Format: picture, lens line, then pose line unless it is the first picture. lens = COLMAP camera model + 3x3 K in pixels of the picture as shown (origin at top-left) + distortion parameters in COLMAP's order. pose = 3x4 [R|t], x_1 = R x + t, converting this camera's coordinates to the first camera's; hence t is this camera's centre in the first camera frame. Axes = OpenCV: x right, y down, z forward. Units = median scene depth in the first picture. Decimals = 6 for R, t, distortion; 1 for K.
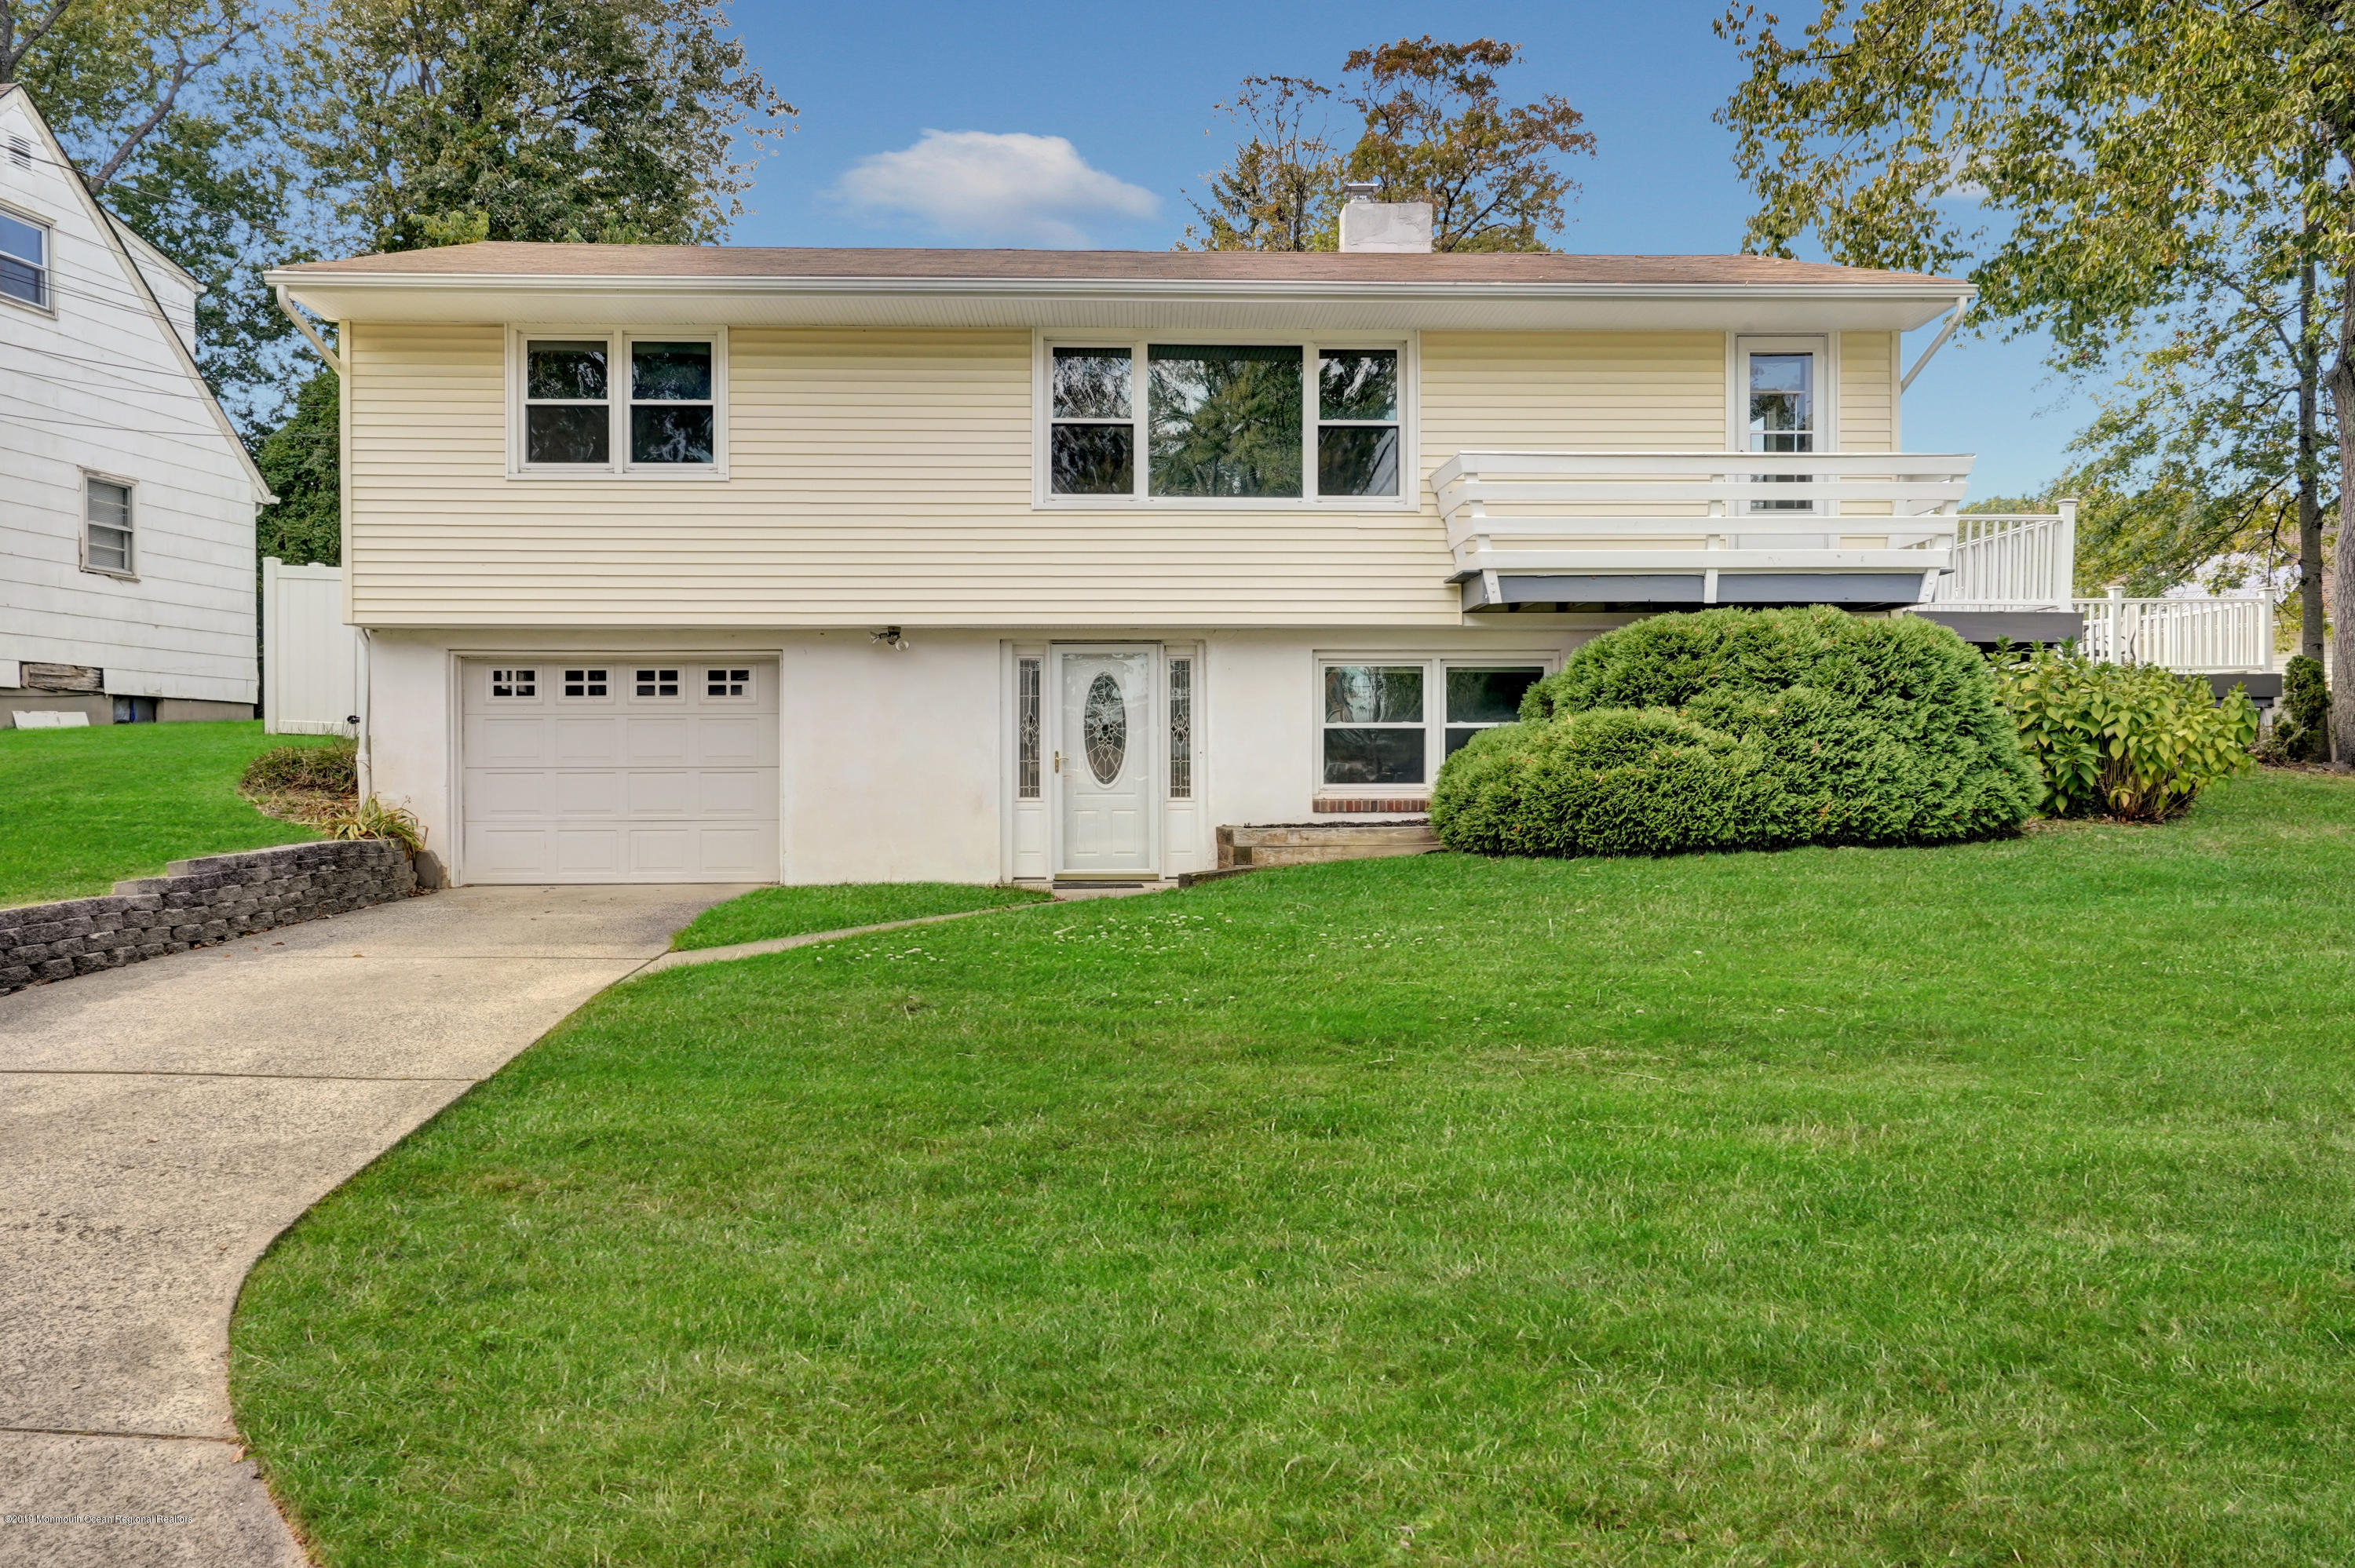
lens RADIAL K [[1852.3, 0, 1177.5], [0, 1852.3, 784.0], [0, 0, 1]] dist [-0.006846, 0.002410]
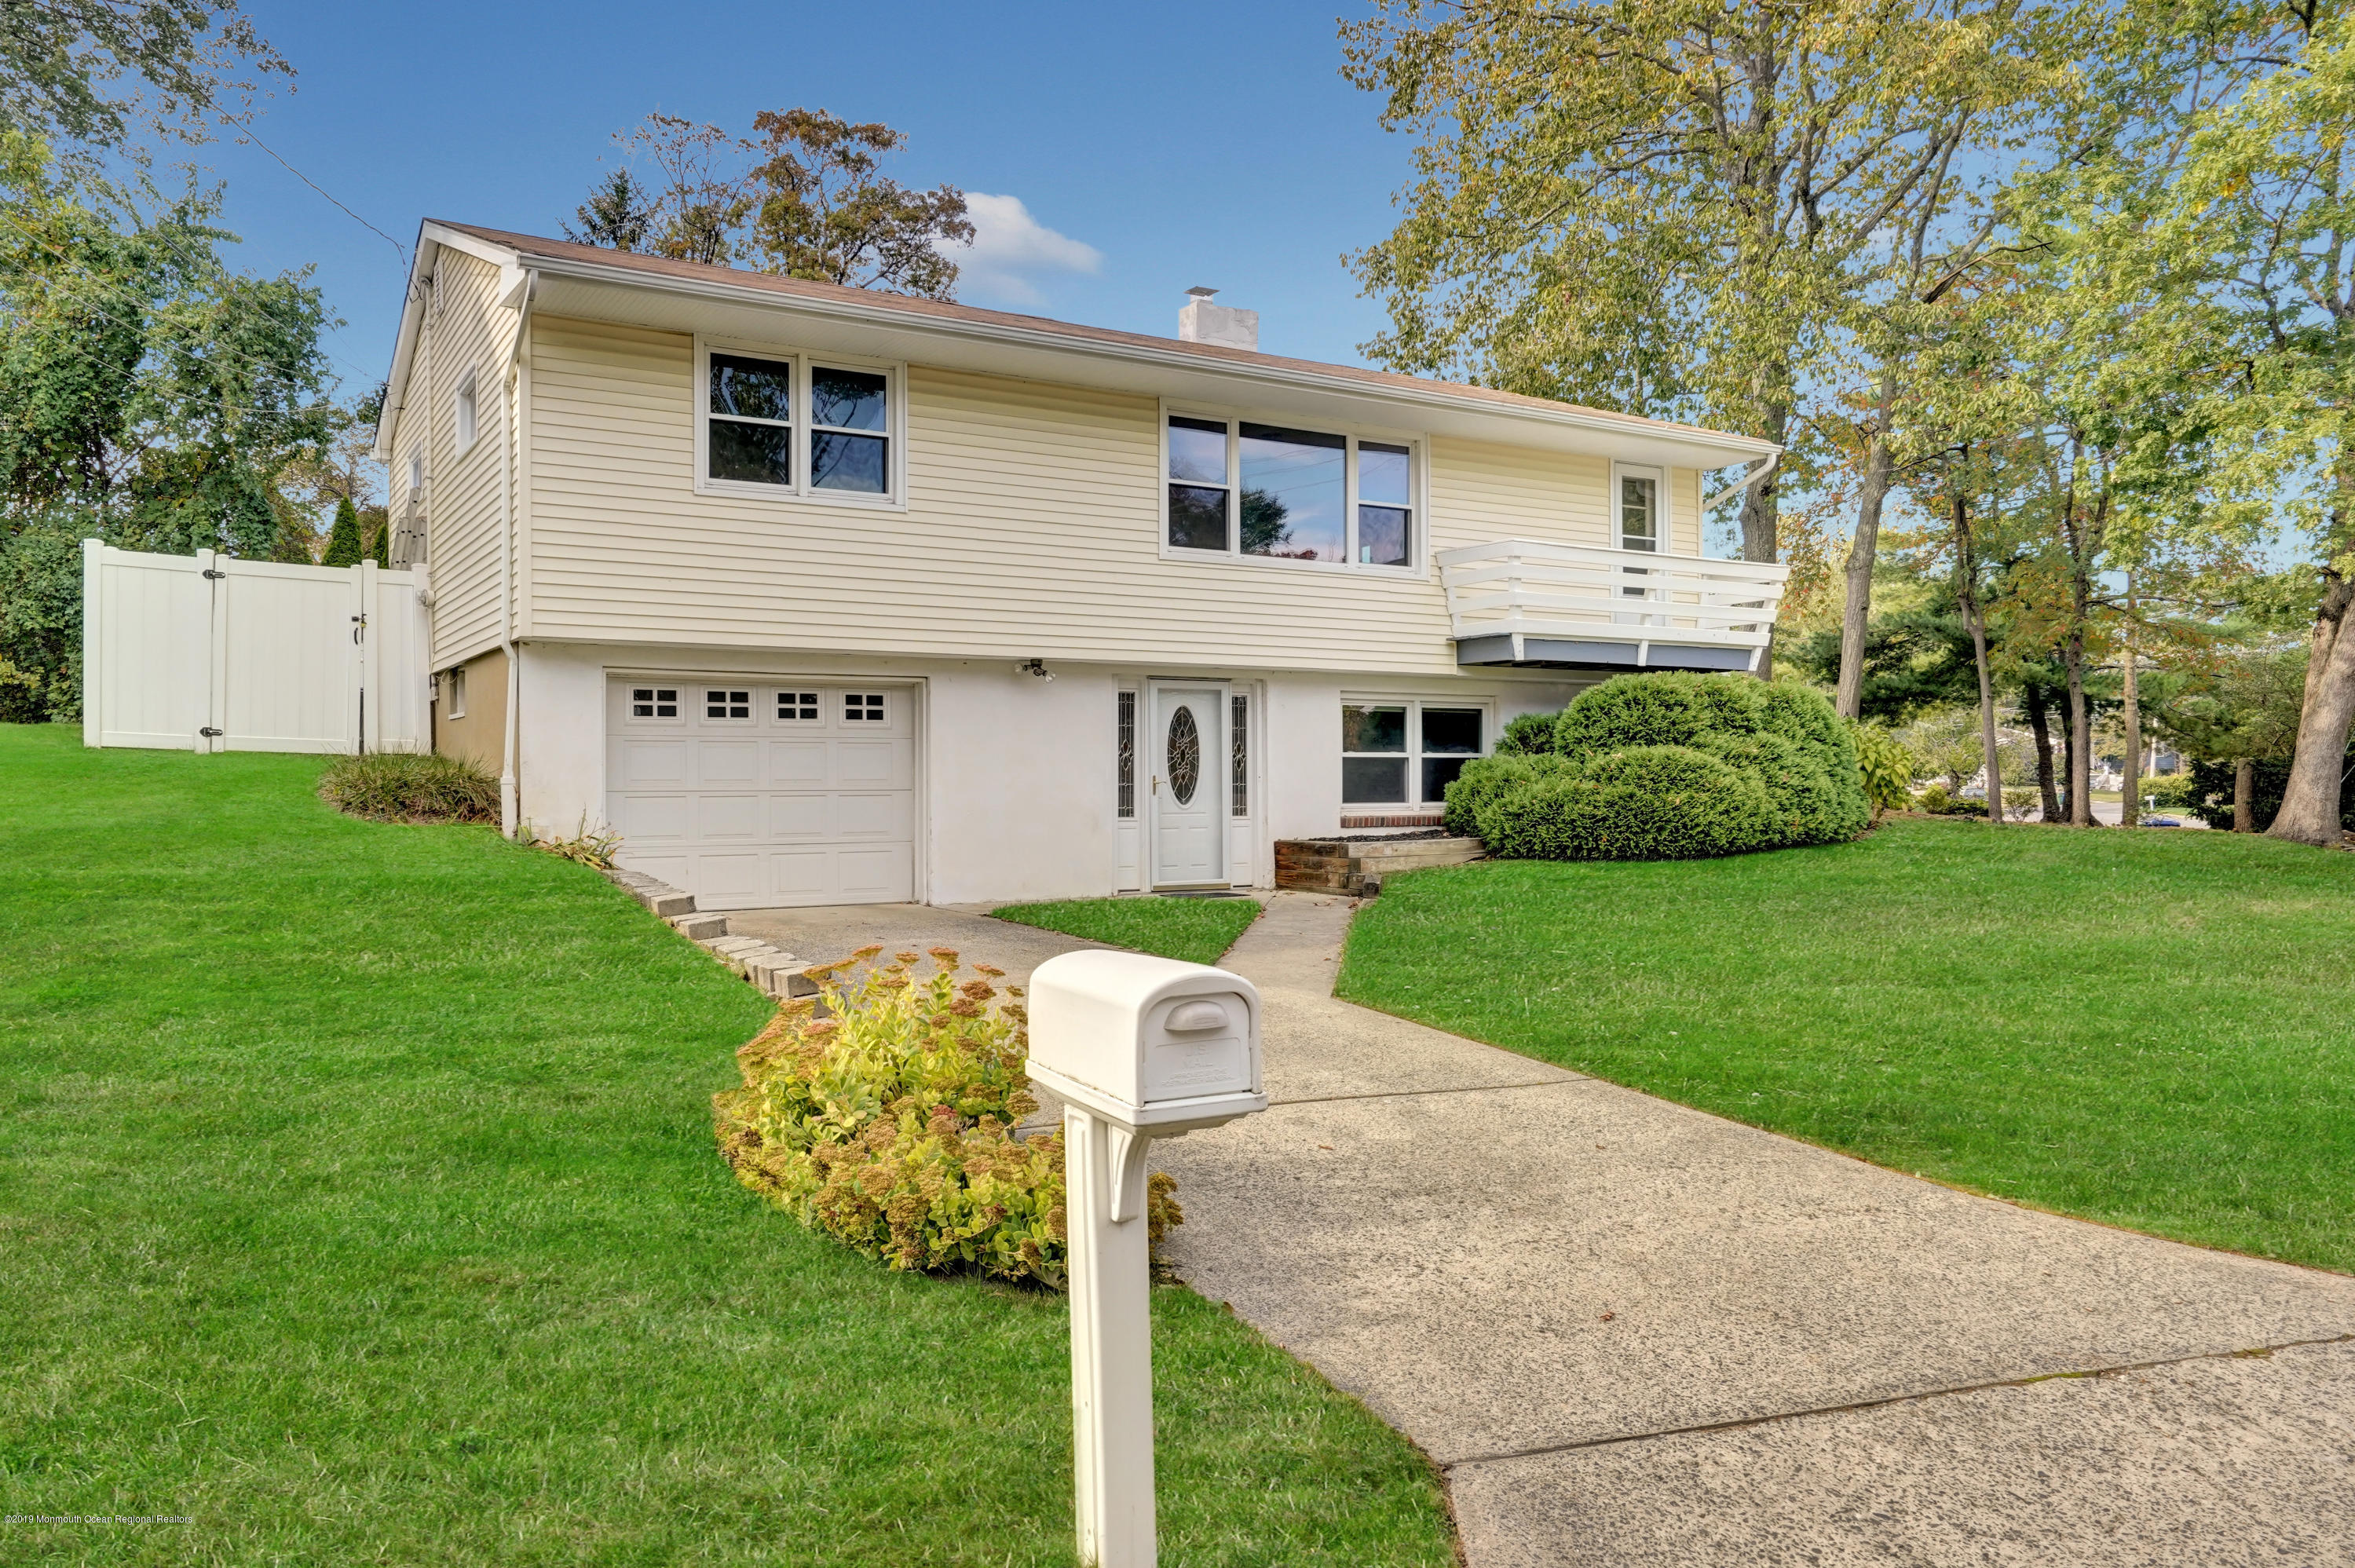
lens RADIAL K [[1700.4, 0, 1177.5], [0, 1700.4, 784.0], [0, 0, 1]] dist [-0.009283, -0.005720]
pose [[0.875621, 0.001256, 0.482997, -0.548799], [0.001377, 0.999986, -0.005098, -0.007519], [-0.482997, 0.005129, 0.875607, 0.096165]]
